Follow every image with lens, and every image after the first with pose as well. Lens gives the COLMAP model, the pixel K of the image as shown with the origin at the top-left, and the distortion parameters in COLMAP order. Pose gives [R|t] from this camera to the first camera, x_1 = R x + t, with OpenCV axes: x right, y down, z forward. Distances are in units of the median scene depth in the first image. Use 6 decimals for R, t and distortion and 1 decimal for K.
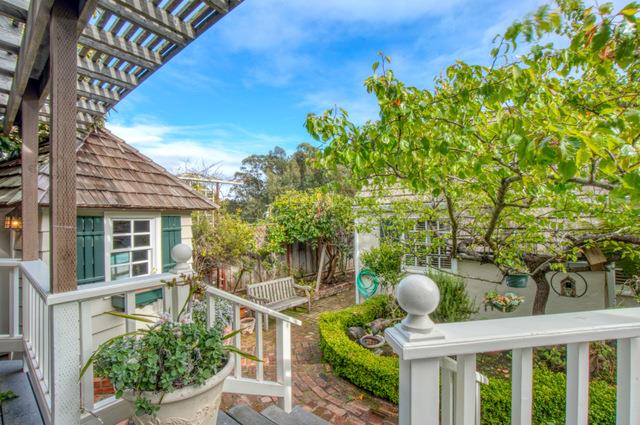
lens RADIAL K [[280.9, 0, 313.3], [0, 280.9, 214.2], [0, 0, 1]] dist [-0.056292, 0.021861]
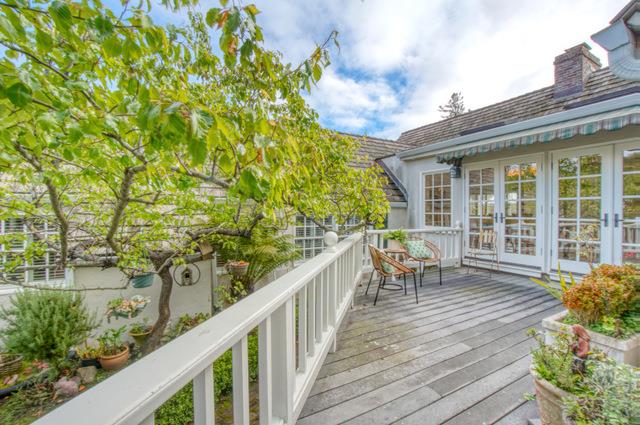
lens RADIAL K [[280.9, 0, 313.3], [0, 280.9, 214.2], [0, 0, 1]] dist [-0.056292, 0.021861]
pose [[0.377531, 0.006286, 0.925975, 0.091483], [-0.018879, 0.999821, 0.000910, -0.000269], [-0.925804, -0.017825, 0.377583, 0.108236]]
